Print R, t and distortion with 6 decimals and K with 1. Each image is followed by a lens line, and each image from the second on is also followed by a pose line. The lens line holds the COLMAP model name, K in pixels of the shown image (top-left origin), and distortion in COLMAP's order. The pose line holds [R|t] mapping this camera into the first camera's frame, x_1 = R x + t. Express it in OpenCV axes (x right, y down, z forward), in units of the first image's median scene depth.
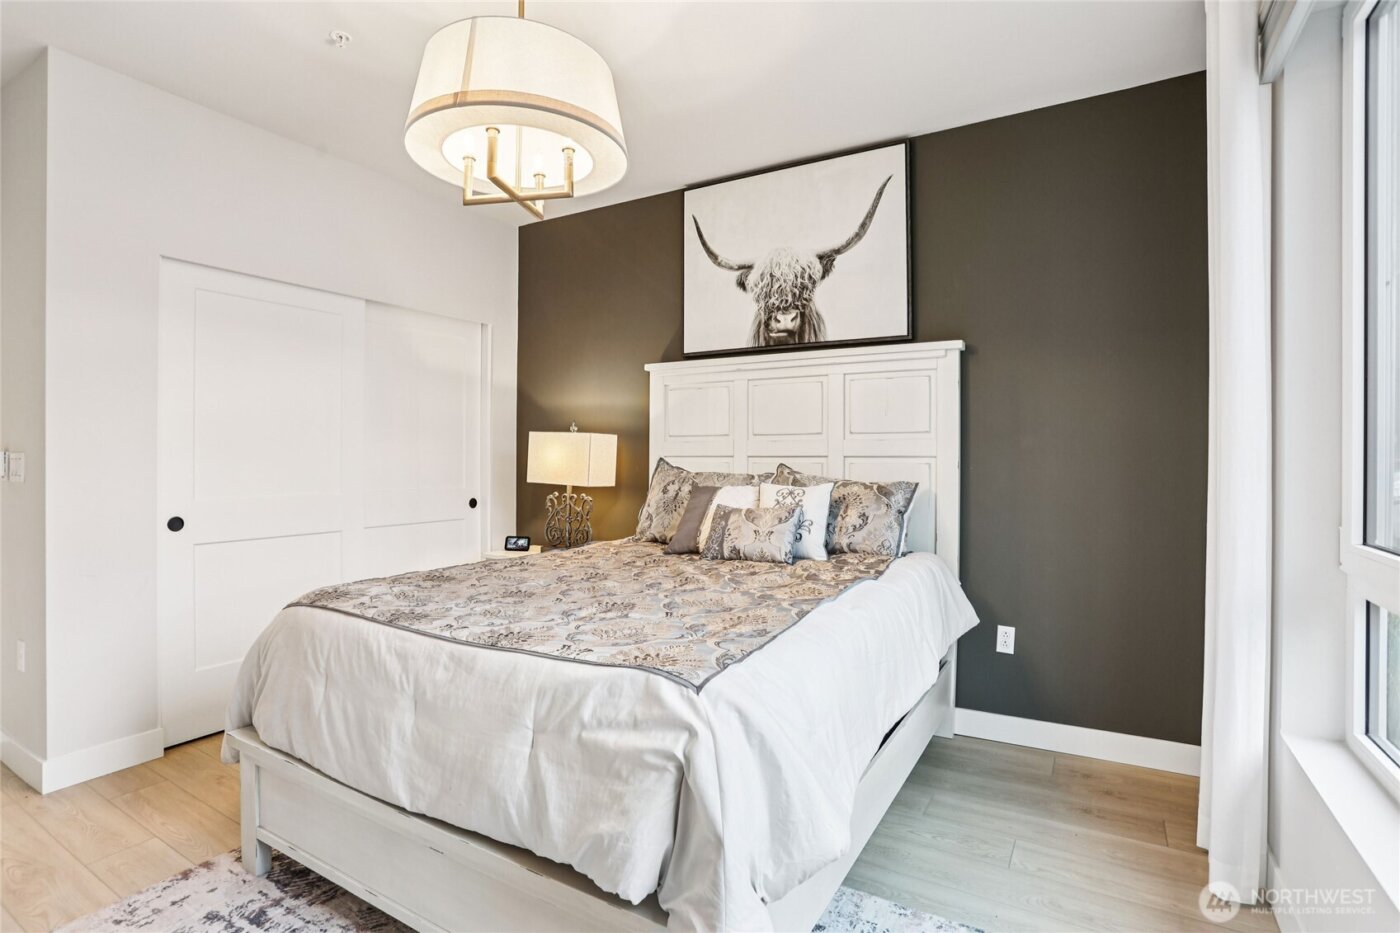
lens RADIAL K [[686.5, 0, 696.6], [0, 686.5, 460.7], [0, 0, 1]] dist [-0.061276, 0.021413]
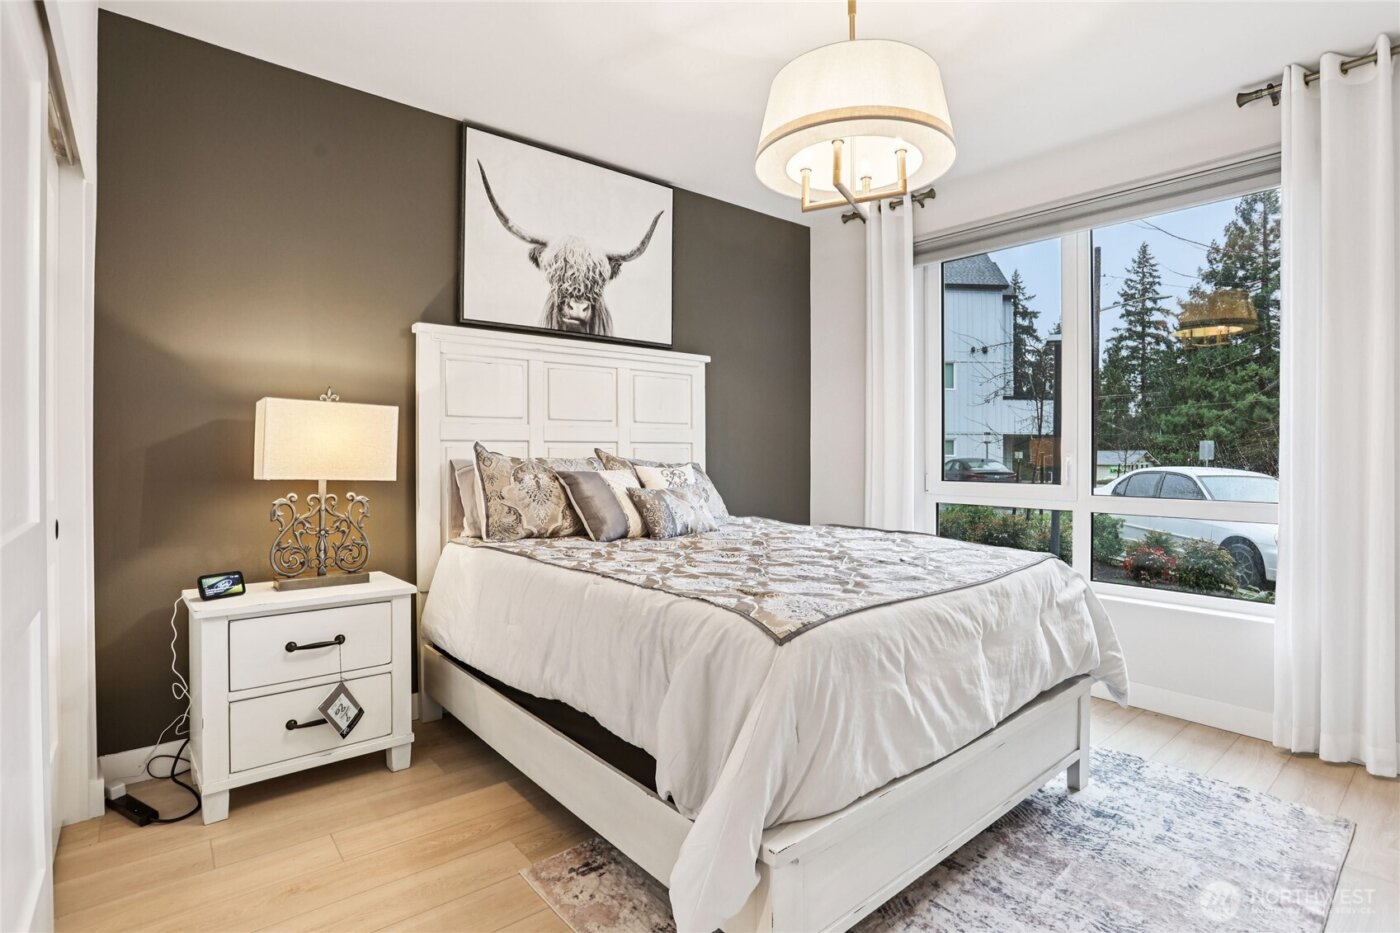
lens RADIAL K [[686.5, 0, 696.9], [0, 686.5, 460.1], [0, 0, 1]] dist [-0.061276, 0.021413]
pose [[0.348660, -0.010463, 0.937191, -0.767785], [0.003030, 0.999945, 0.010036, 0.011303], [-0.937244, -0.000659, 0.348672, 0.477225]]
